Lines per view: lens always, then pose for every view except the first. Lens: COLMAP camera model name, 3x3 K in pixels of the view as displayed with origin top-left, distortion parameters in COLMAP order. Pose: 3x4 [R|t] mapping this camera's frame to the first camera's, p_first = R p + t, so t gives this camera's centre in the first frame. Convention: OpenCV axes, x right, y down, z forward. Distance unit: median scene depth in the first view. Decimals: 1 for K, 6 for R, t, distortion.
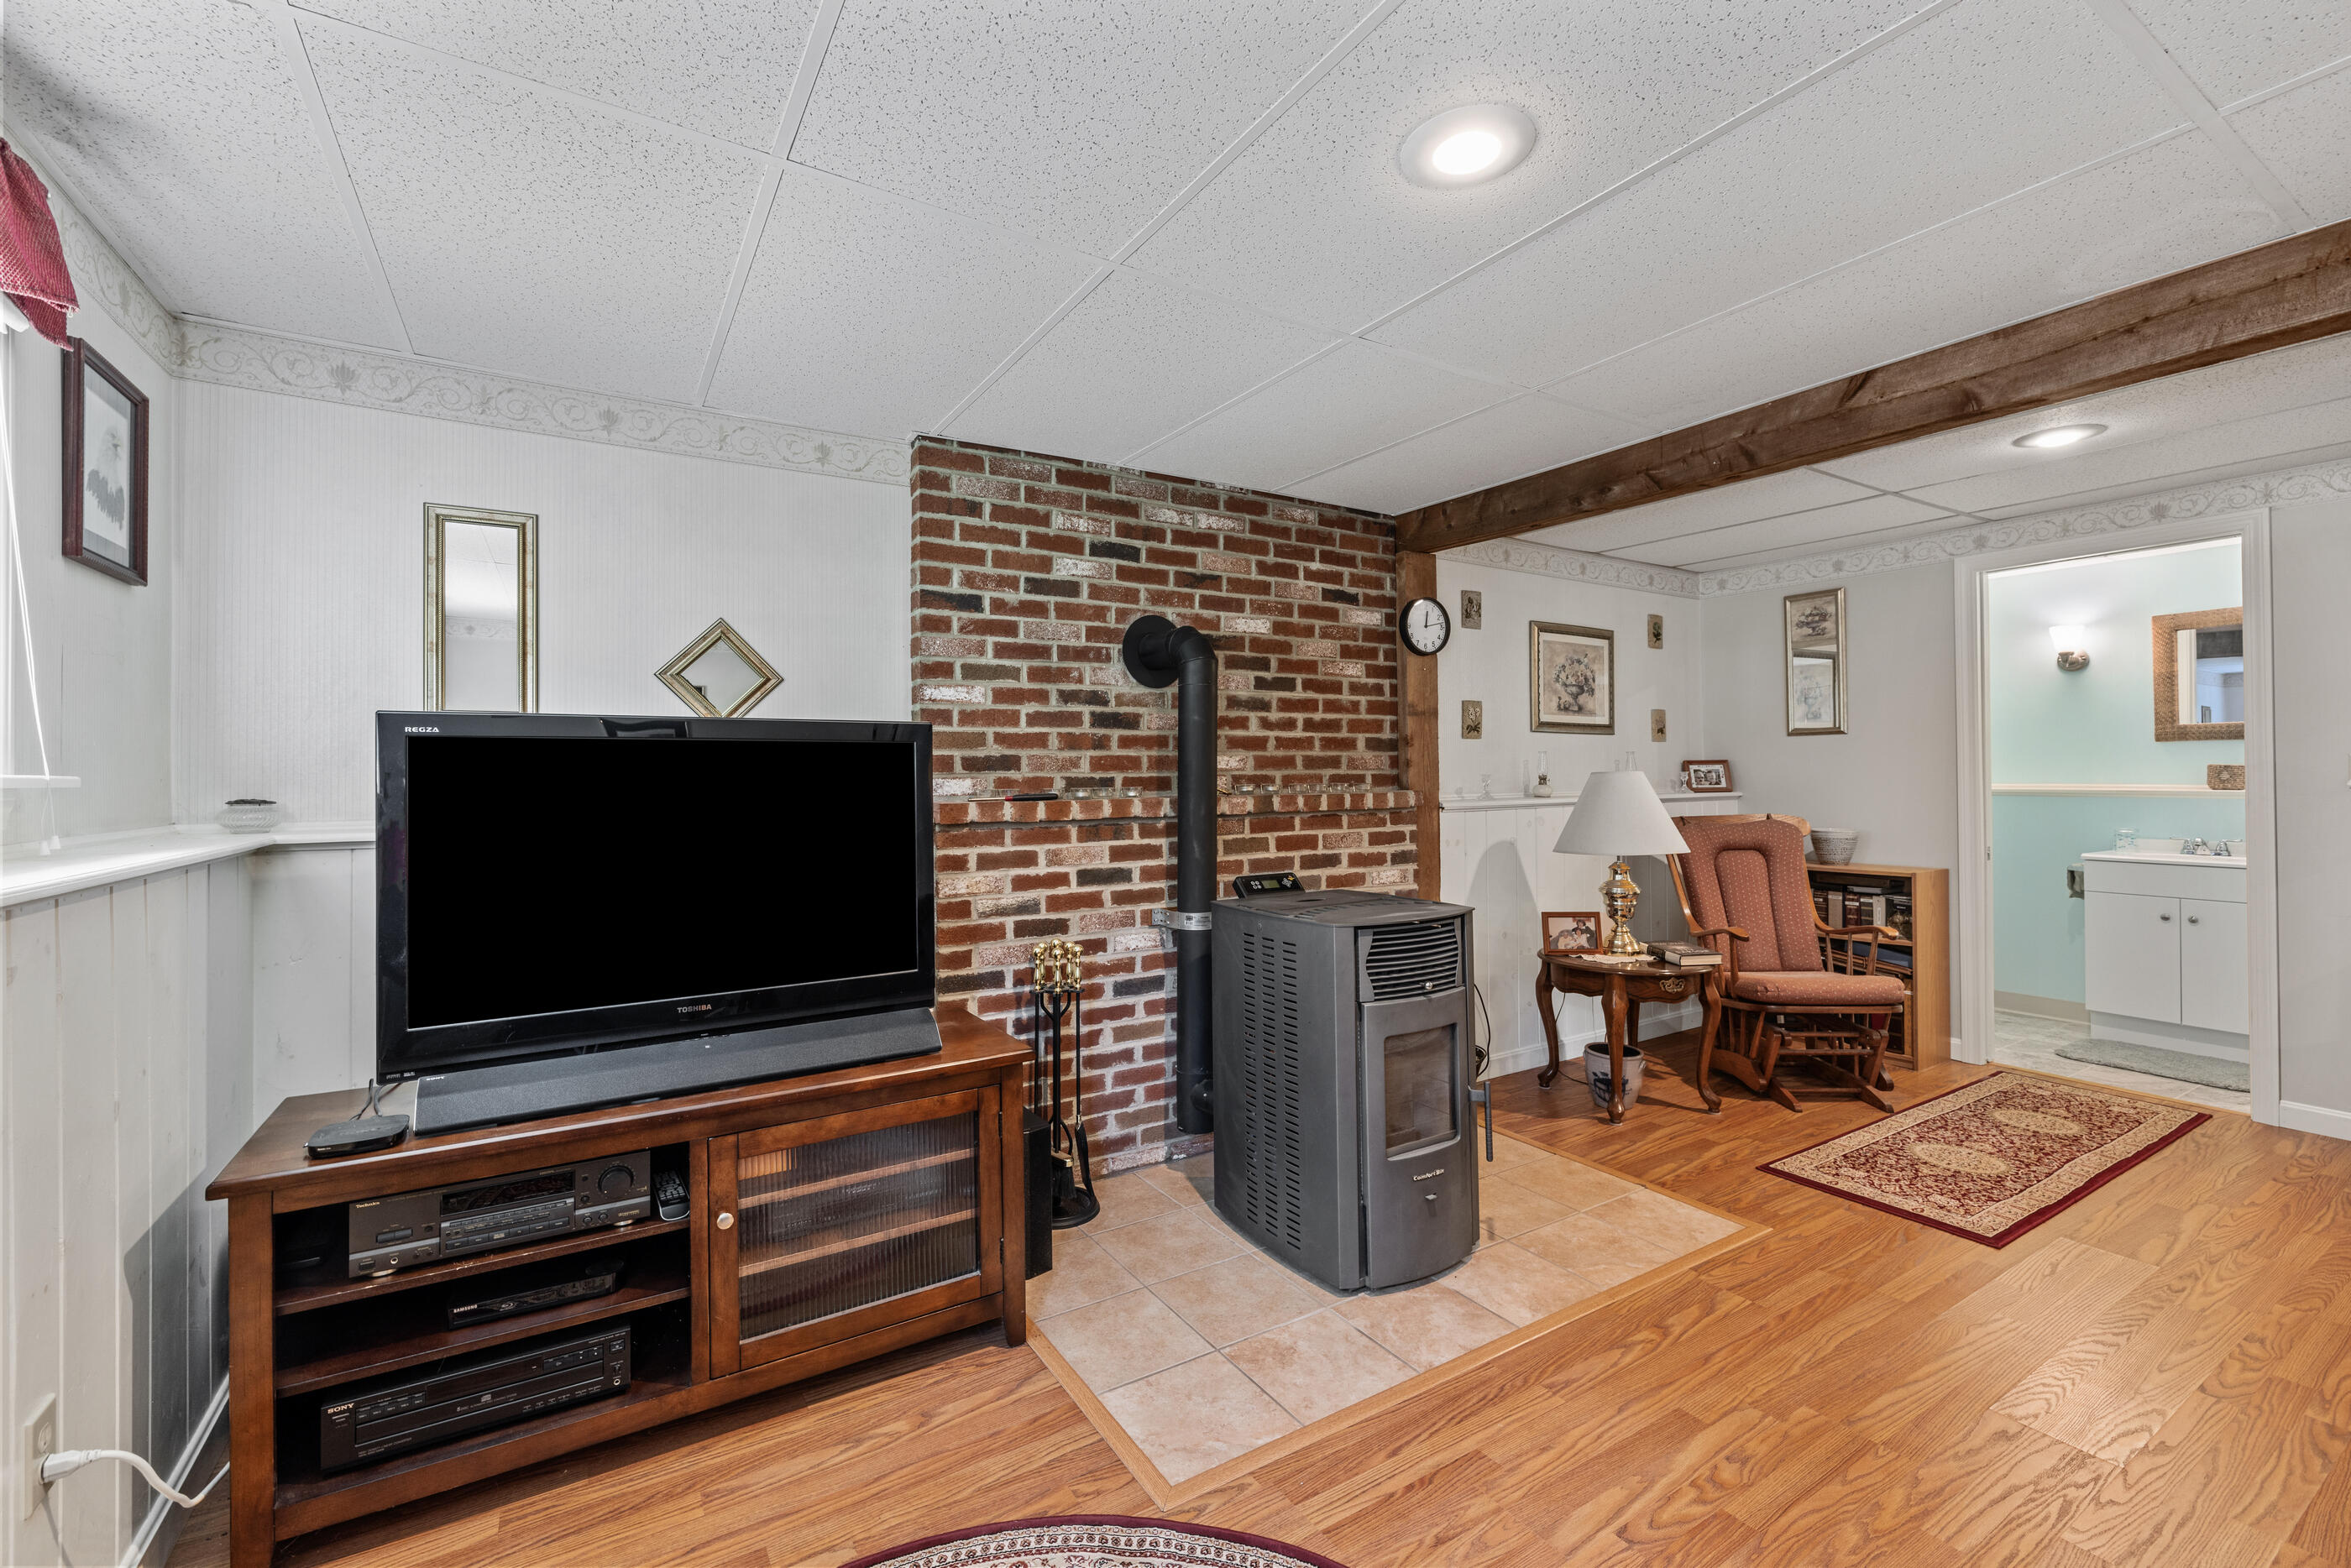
lens RADIAL K [[983.6, 0, 1160.7], [0, 983.6, 770.0], [0, 0, 1]] dist [0.014445, 0.000052]
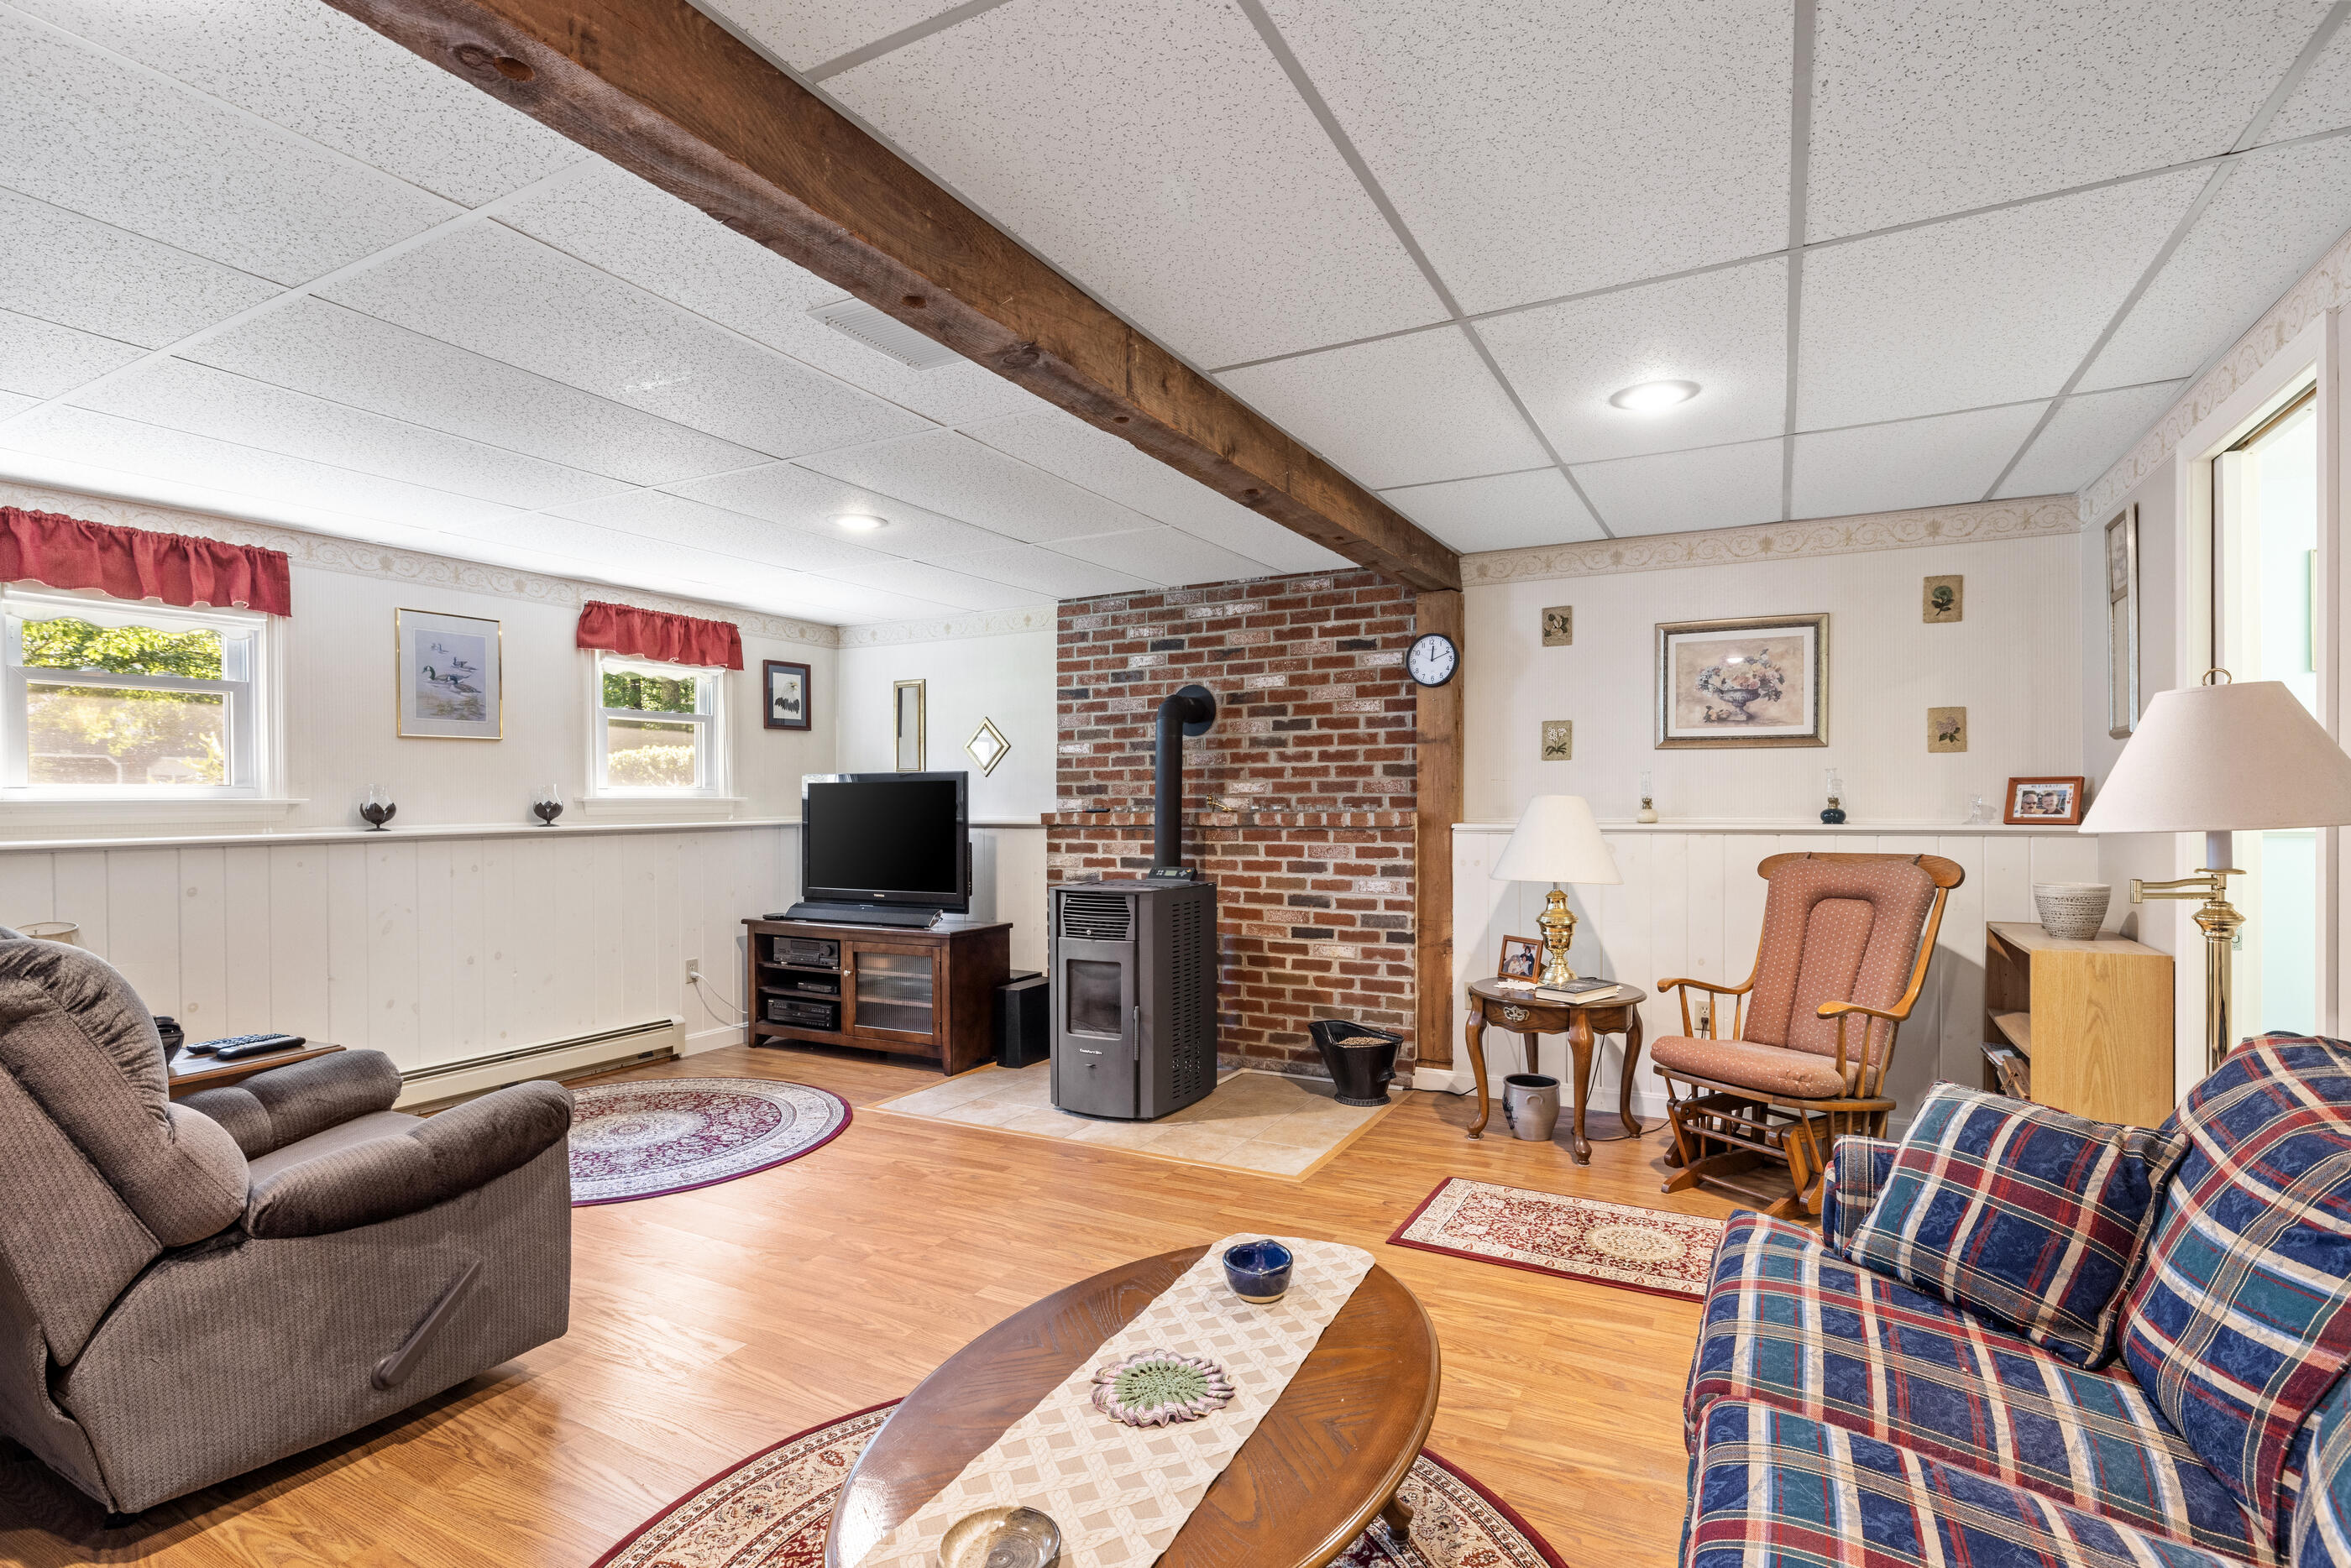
lens RADIAL K [[1128.9, 0, 1188.6], [0, 1128.9, 802.2], [0, 0, 1]] dist [-0.001083, 0.000273]
pose [[0.510761, 0.010309, -0.859661, 1.296840], [0.007173, 0.999842, 0.016252, -0.013048], [0.859693, -0.014468, 0.510607, 0.146714]]
